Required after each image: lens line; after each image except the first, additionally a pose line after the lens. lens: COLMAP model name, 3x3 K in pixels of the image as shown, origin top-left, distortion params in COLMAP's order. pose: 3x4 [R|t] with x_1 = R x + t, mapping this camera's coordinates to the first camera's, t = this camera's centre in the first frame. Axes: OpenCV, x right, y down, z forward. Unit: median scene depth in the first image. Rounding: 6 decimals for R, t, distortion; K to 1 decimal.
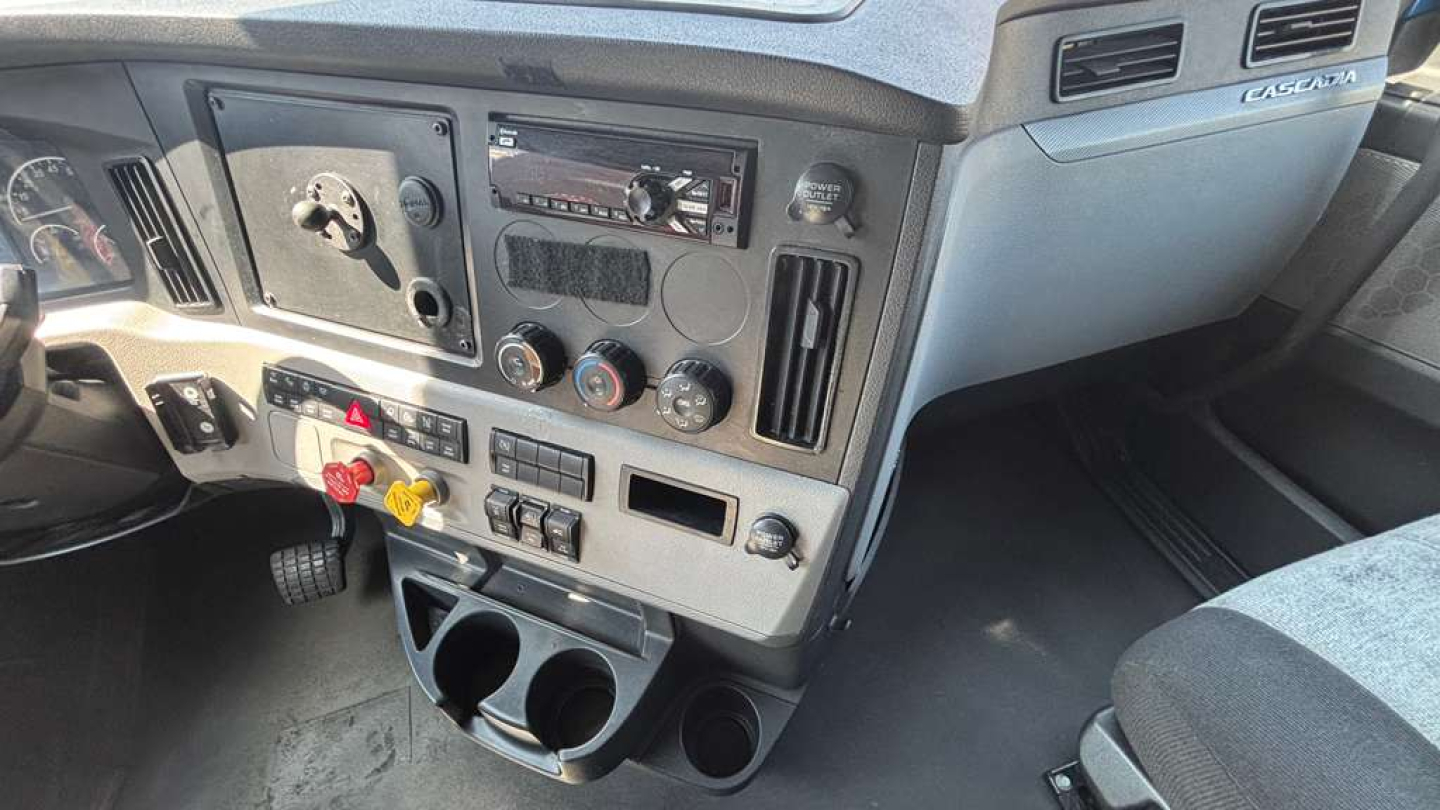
lens RADIAL K [[578.2, 0, 721.8], [0, 578.2, 399.8], [0, 0, 1]] dist [-0.000096, 0.000415]
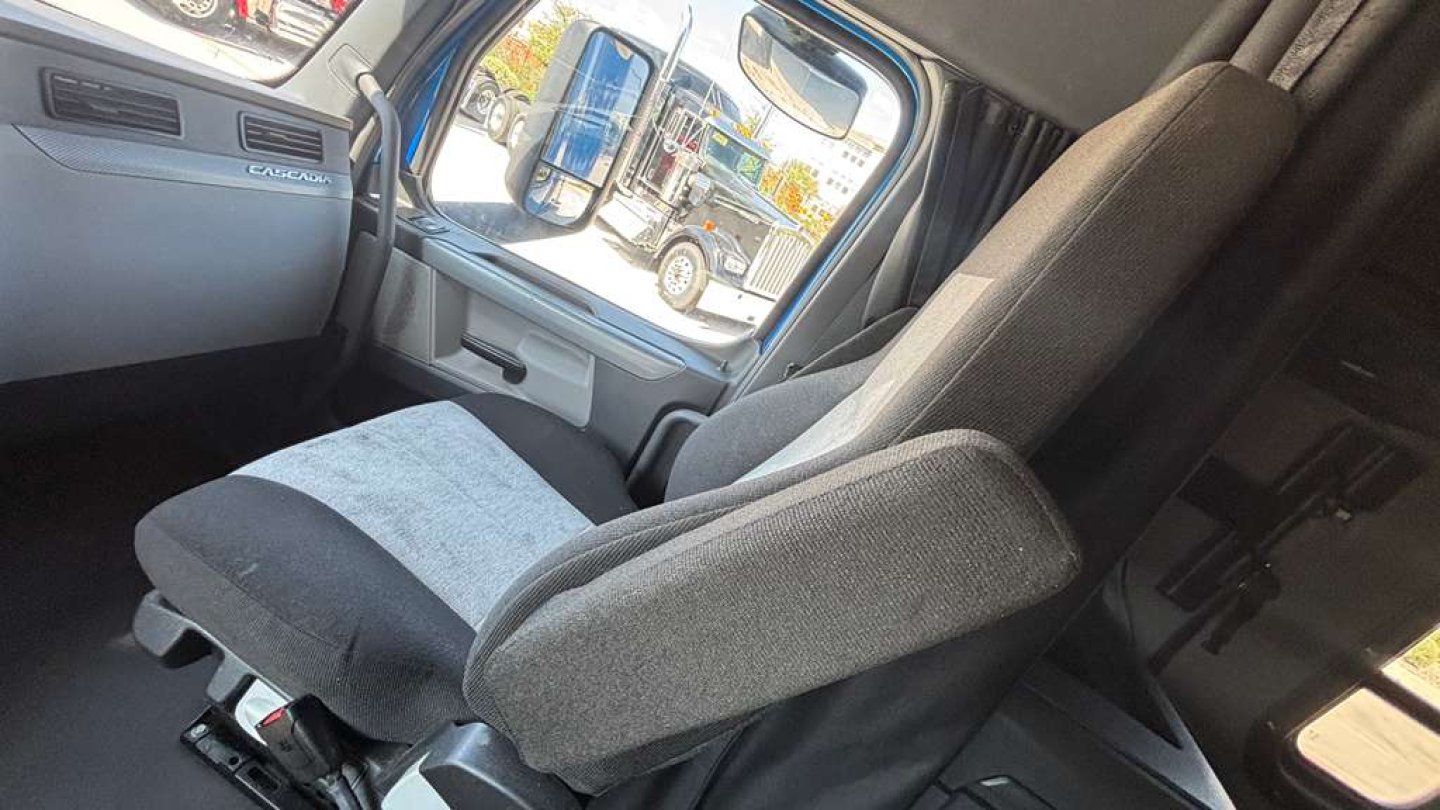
lens RADIAL K [[578.2, 0, 721.8], [0, 578.2, 399.8], [0, 0, 1]] dist [-0.000096, 0.000415]
pose [[0.439323, -0.033908, 0.897689, 0.090964], [0.183218, 0.981665, -0.052586, 0.439931], [-0.879447, 0.187575, 0.437480, -0.746135]]
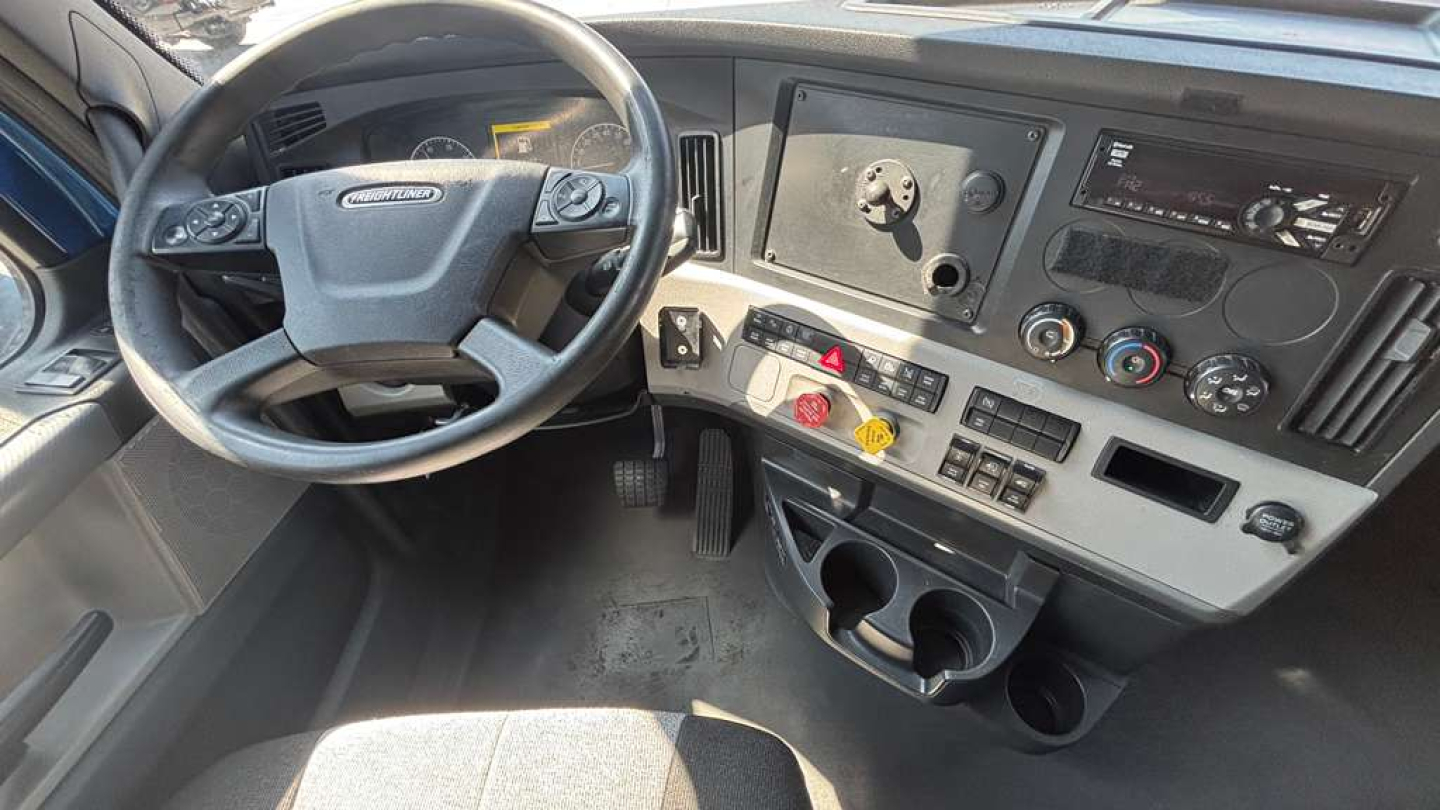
lens RADIAL K [[578.2, 0, 721.8], [0, 578.2, 399.8], [0, 0, 1]] dist [-0.000096, 0.000415]
pose [[0.970767, 0.166891, -0.172506, -0.701369], [-0.165116, 0.985965, 0.024690, 0.133265], [0.174206, 0.004515, 0.984699, -0.259911]]
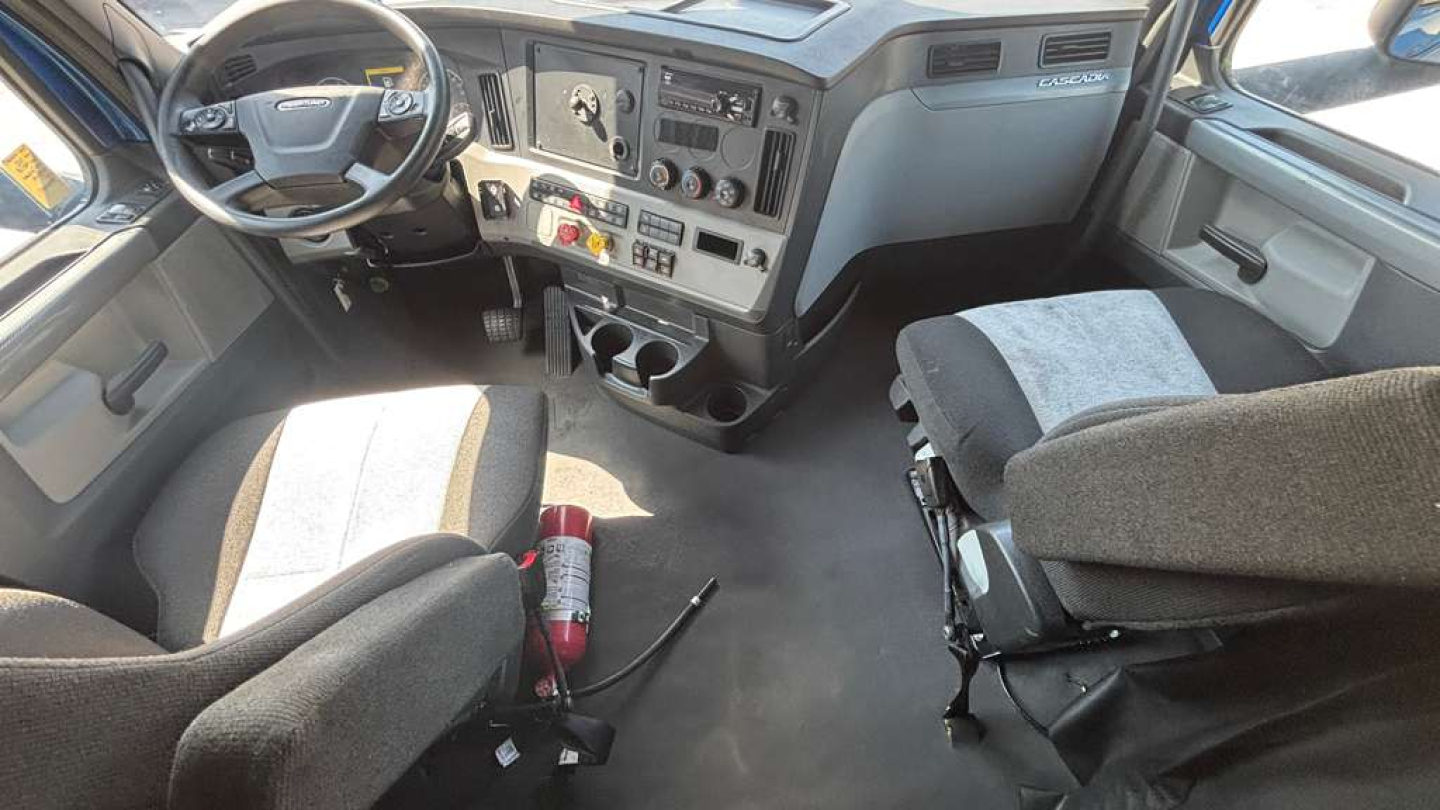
lens RADIAL K [[584.7, 0, 724.1], [0, 584.7, 402.6], [0, 0, 1]] dist [-0.000778, 0.000398]
pose [[0.988937, 0.124217, -0.081085, 0.201095], [-0.117656, 0.989727, 0.081225, 0.571538], [0.090341, -0.070786, 0.993392, -1.278510]]
